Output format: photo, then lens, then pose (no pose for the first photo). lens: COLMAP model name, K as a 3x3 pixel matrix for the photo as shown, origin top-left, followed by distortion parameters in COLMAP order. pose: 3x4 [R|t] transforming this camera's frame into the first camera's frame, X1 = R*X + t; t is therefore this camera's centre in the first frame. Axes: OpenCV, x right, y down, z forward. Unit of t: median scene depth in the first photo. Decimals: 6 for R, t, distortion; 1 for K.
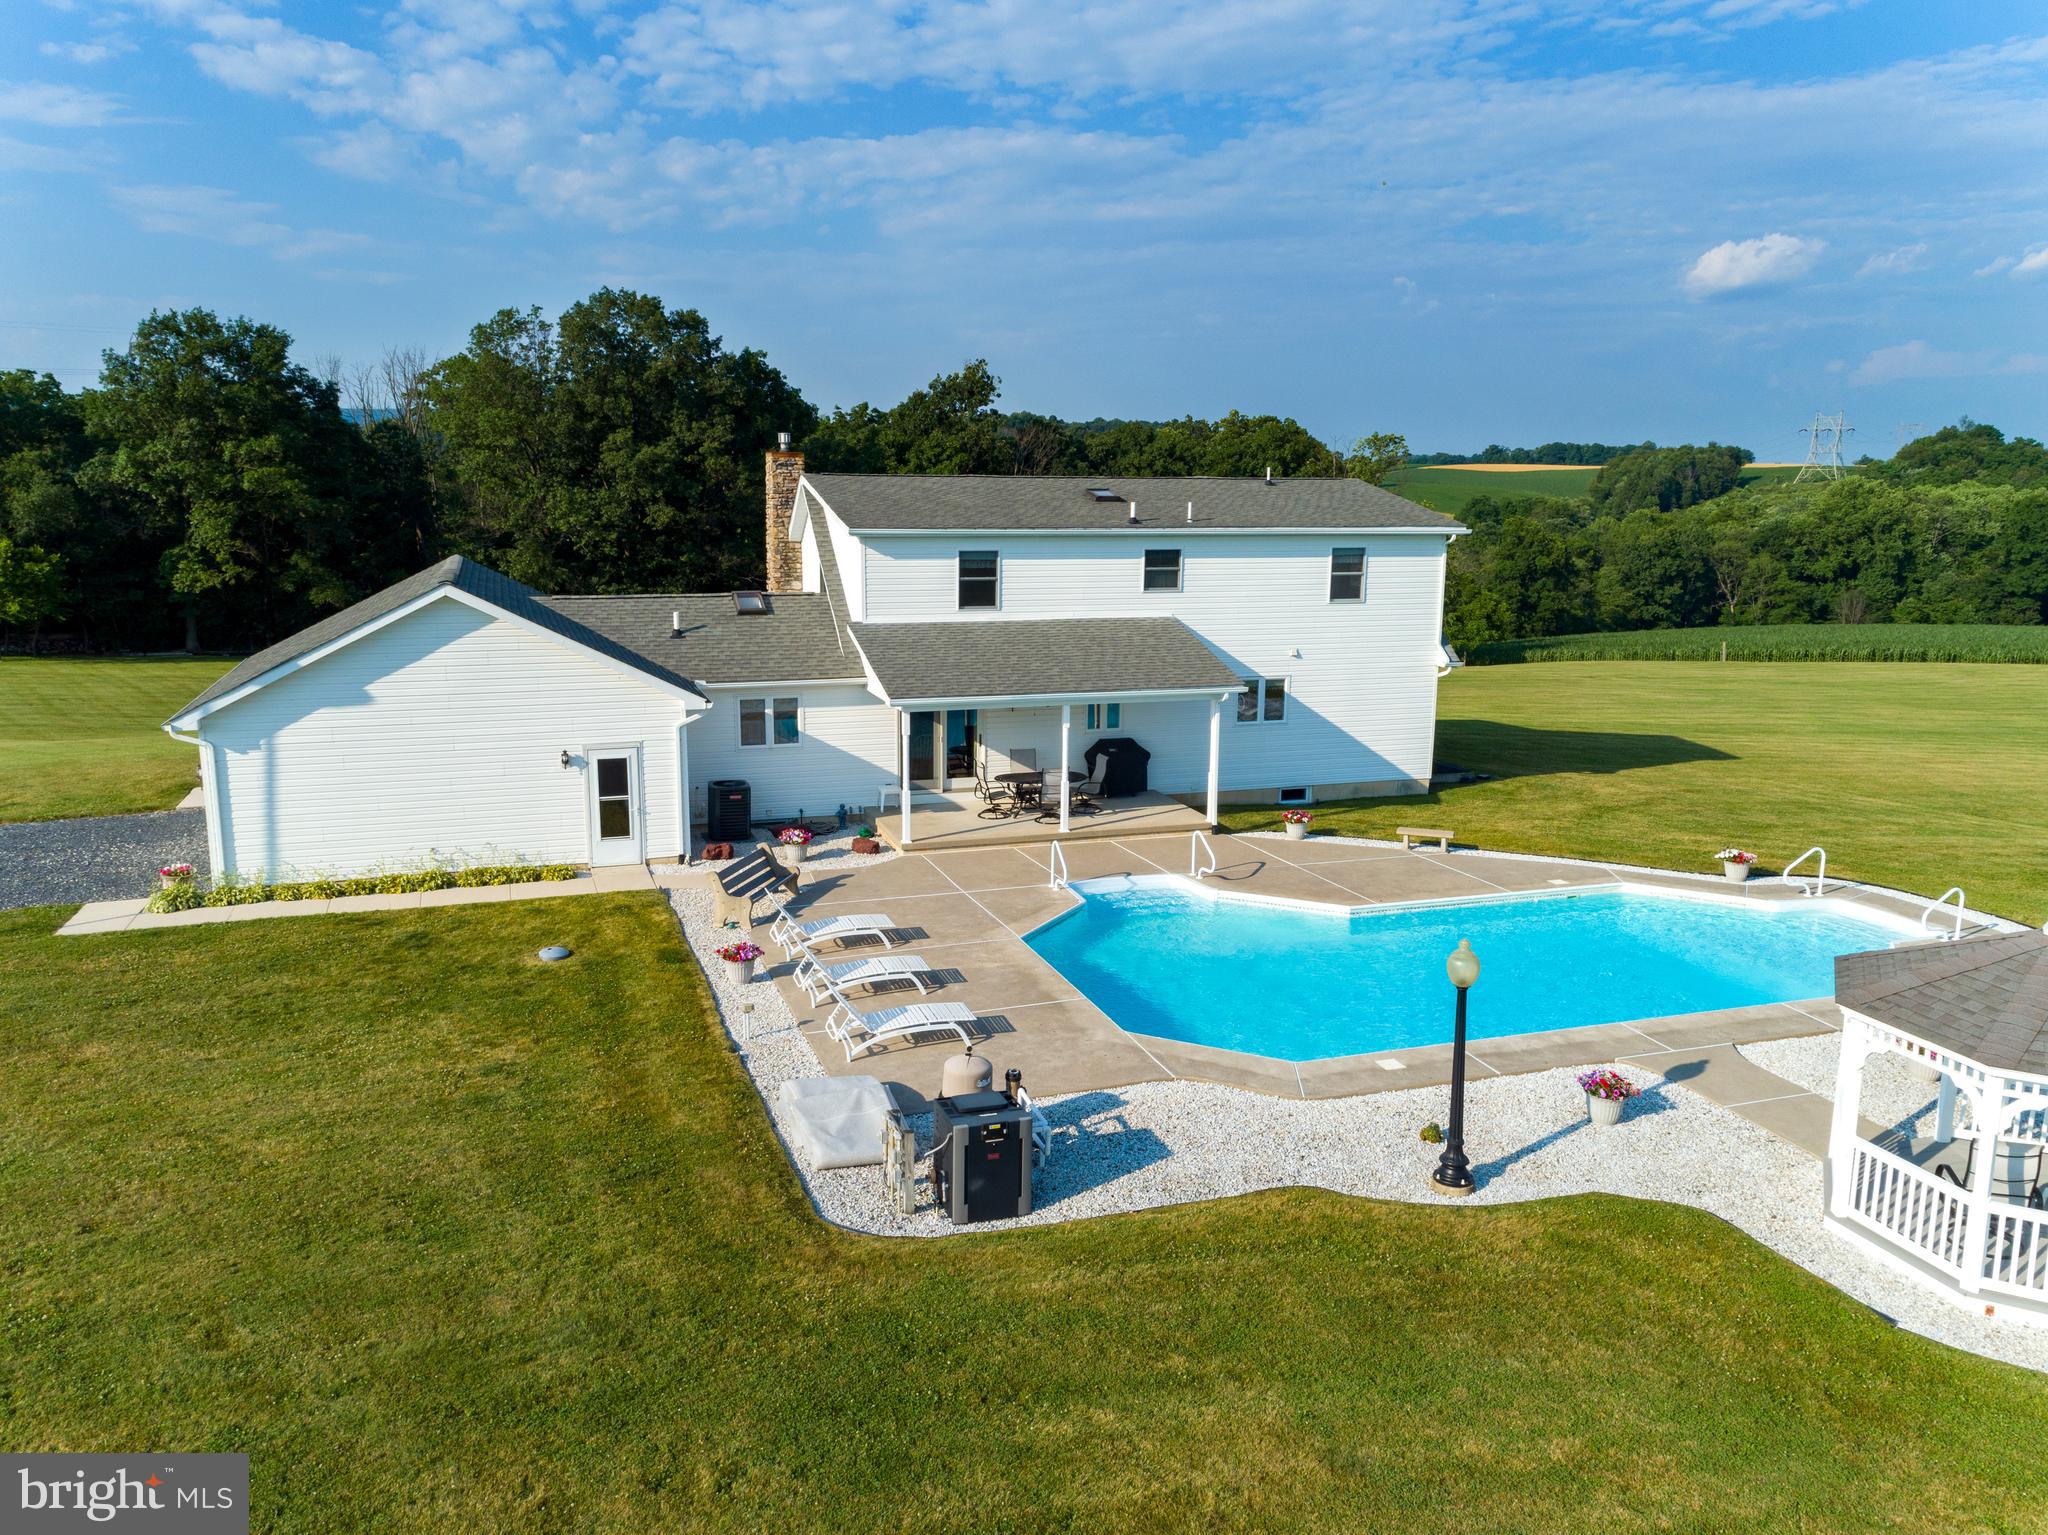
lens RADIAL K [[1549.0, 0, 1022.0], [0, 1549.0, 755.0], [0, 0, 1]] dist [0.018720, 0.013614]
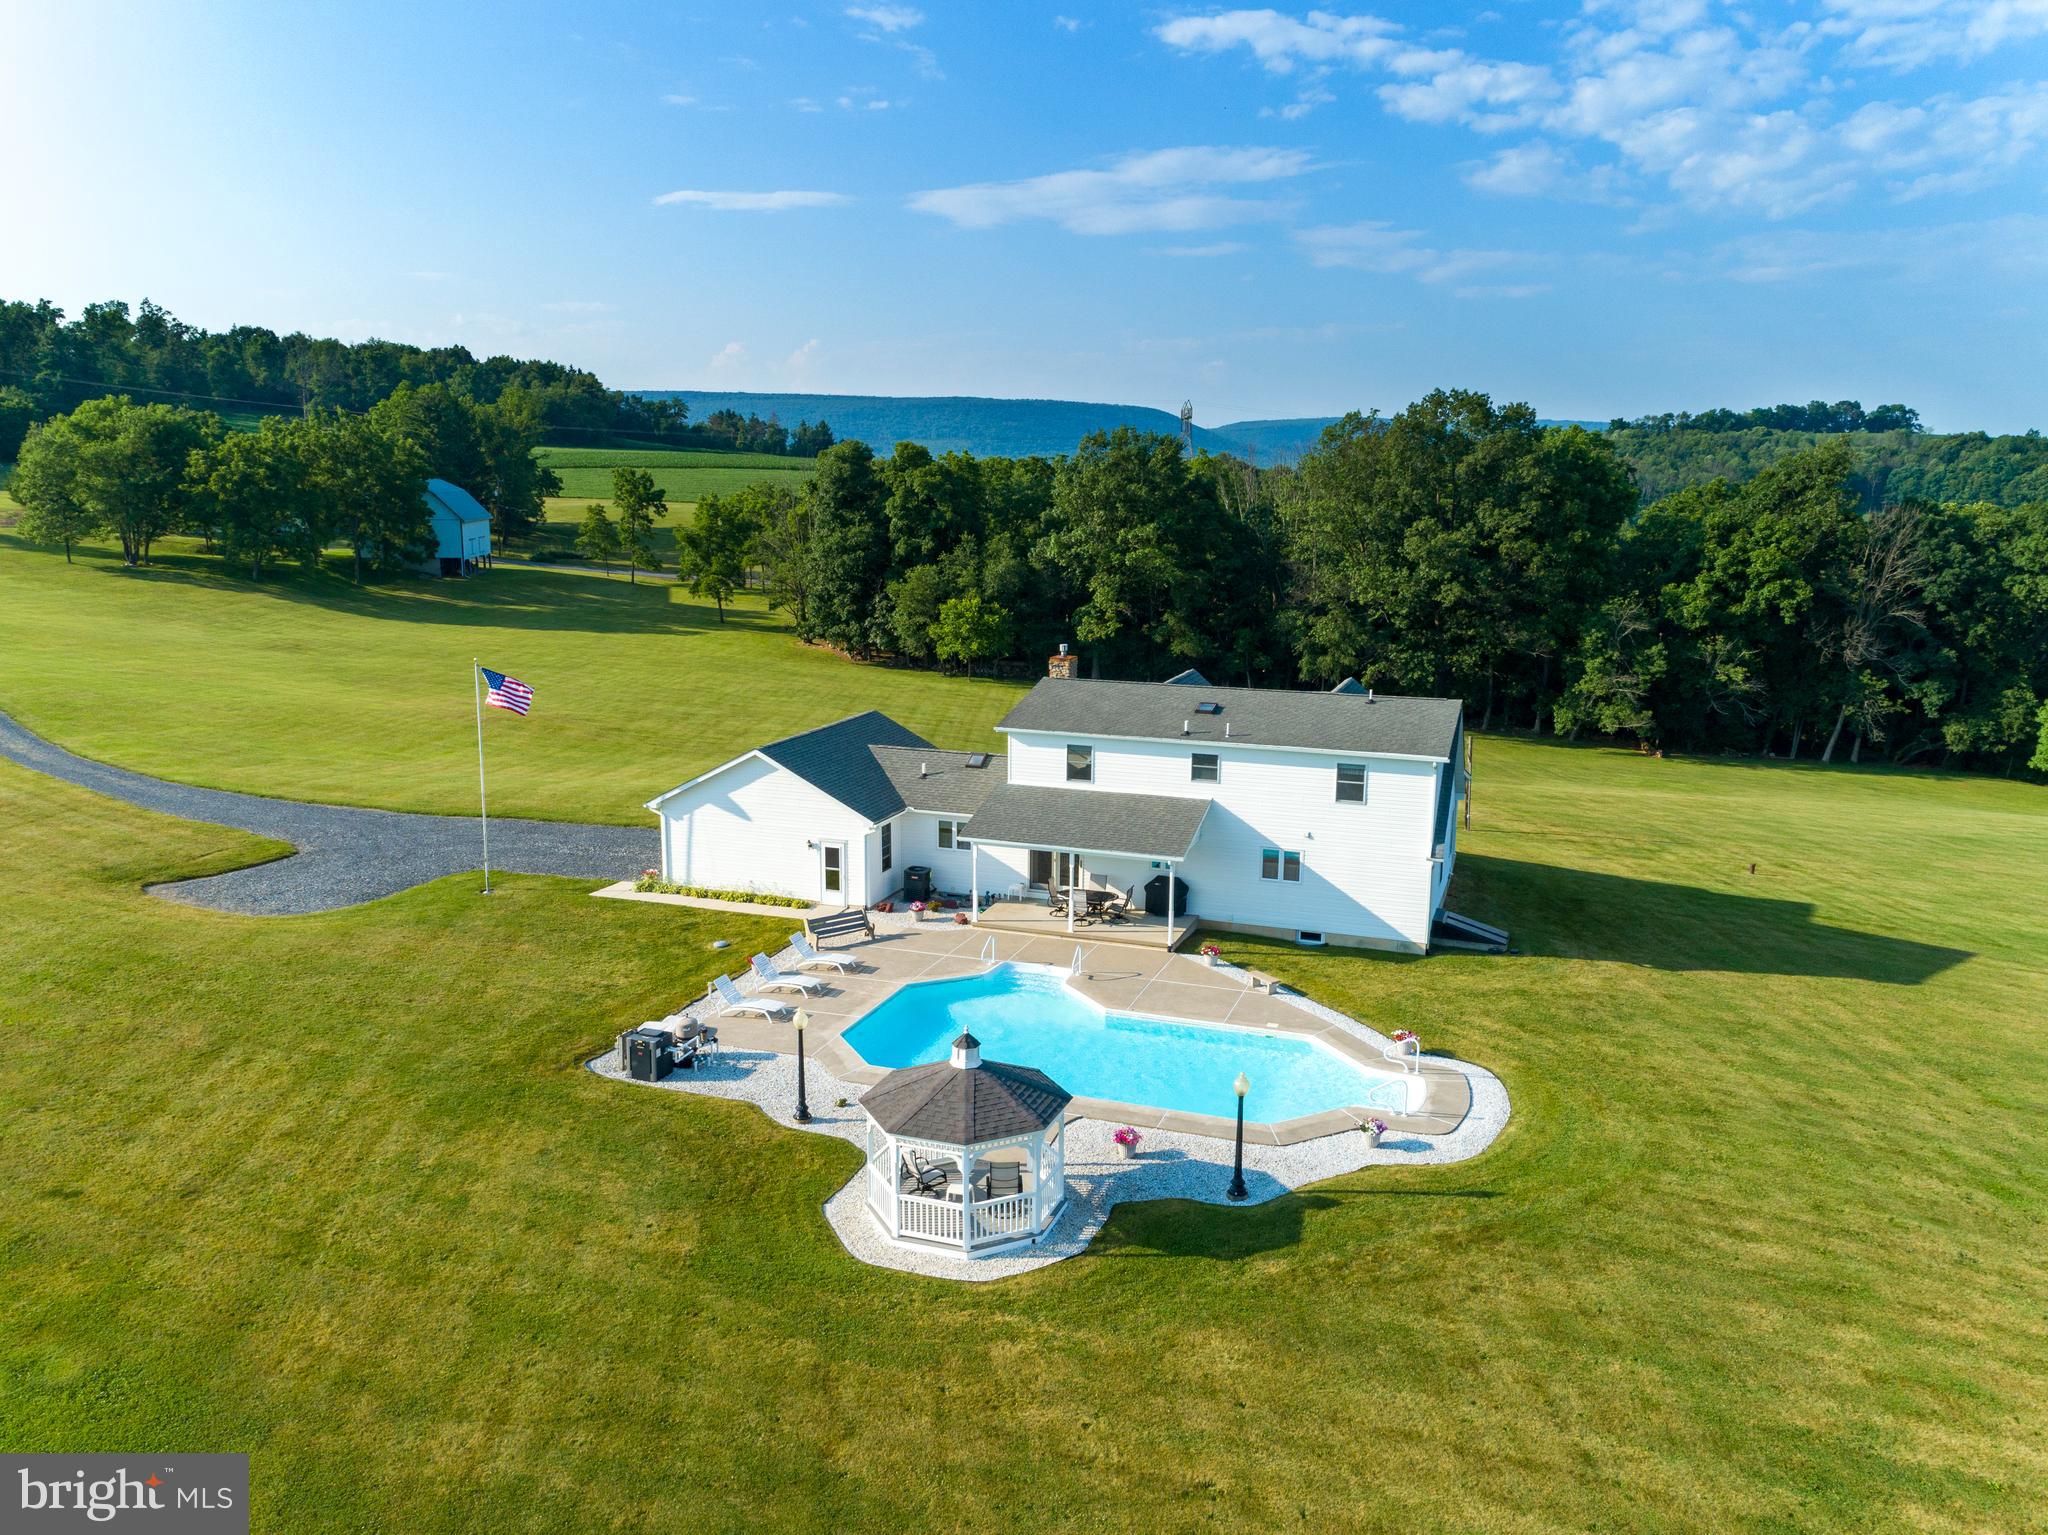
lens RADIAL K [[1549.0, 0, 1022.0], [0, 1549.0, 755.0], [0, 0, 1]] dist [0.018720, 0.013614]
pose [[0.784050, 0.110314, -0.610816, 0.811232], [-0.113240, 0.992986, 0.033978, -0.154429], [0.610280, 0.042529, 0.791043, -0.252427]]
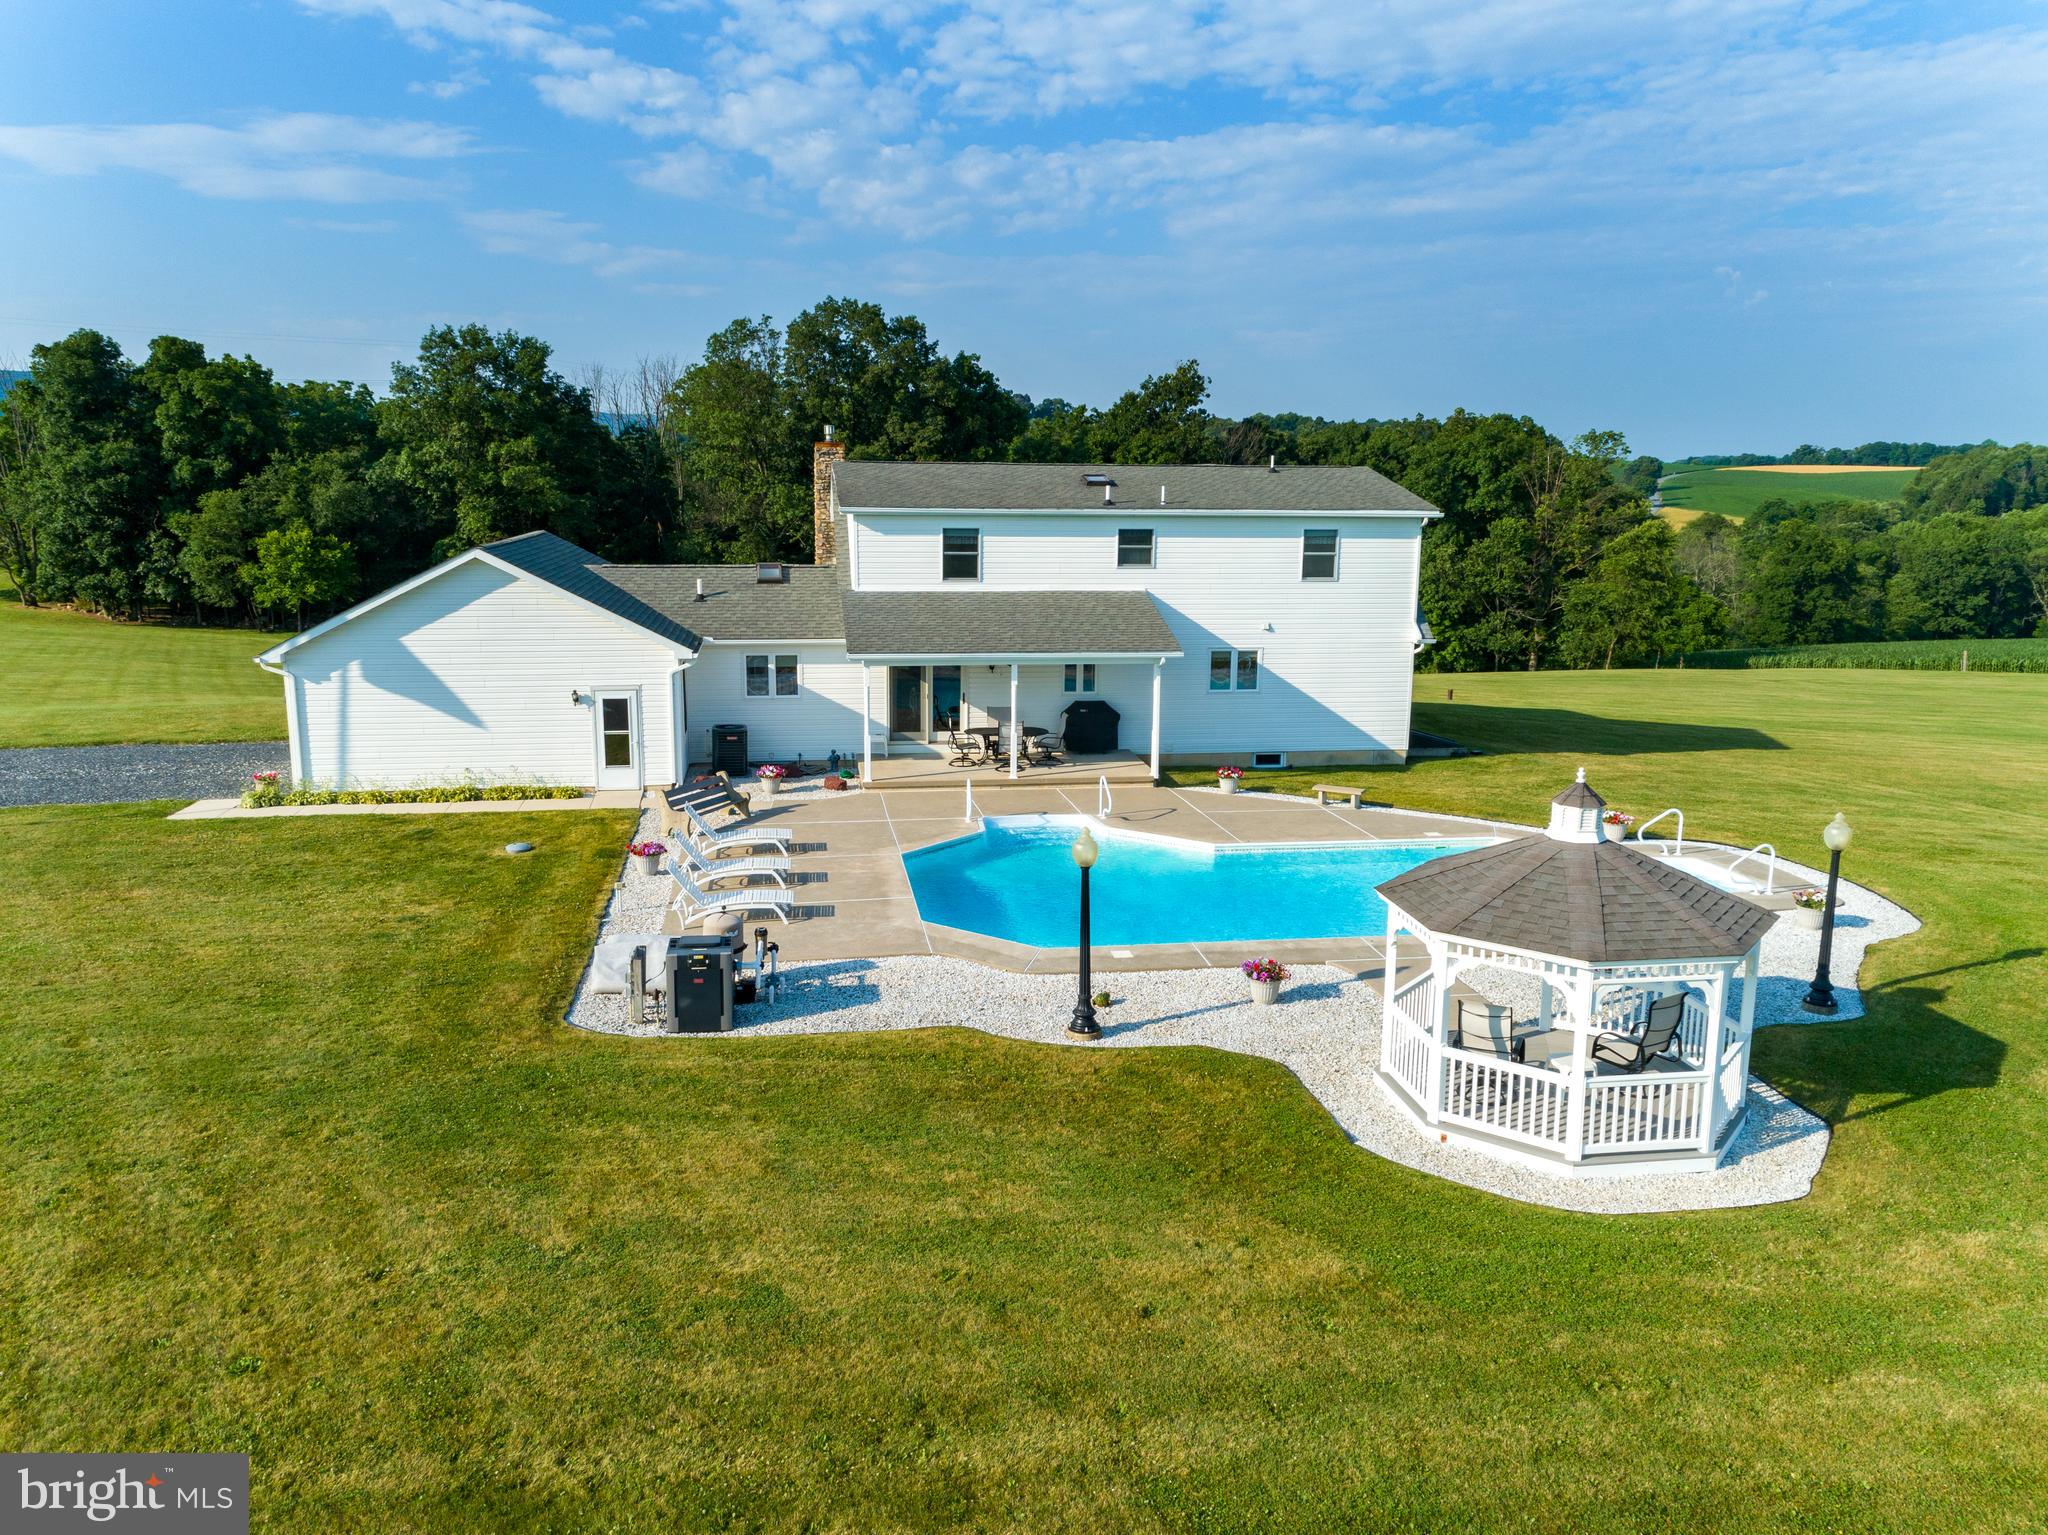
lens RADIAL K [[1549.0, 0, 1022.0], [0, 1549.0, 755.0], [0, 0, 1]] dist [0.018720, 0.013614]
pose [[0.985084, 0.031709, -0.169128, 0.192807], [-0.031984, 0.999488, 0.001098, 0.027189], [0.169076, 0.004327, 0.985593, -0.089051]]
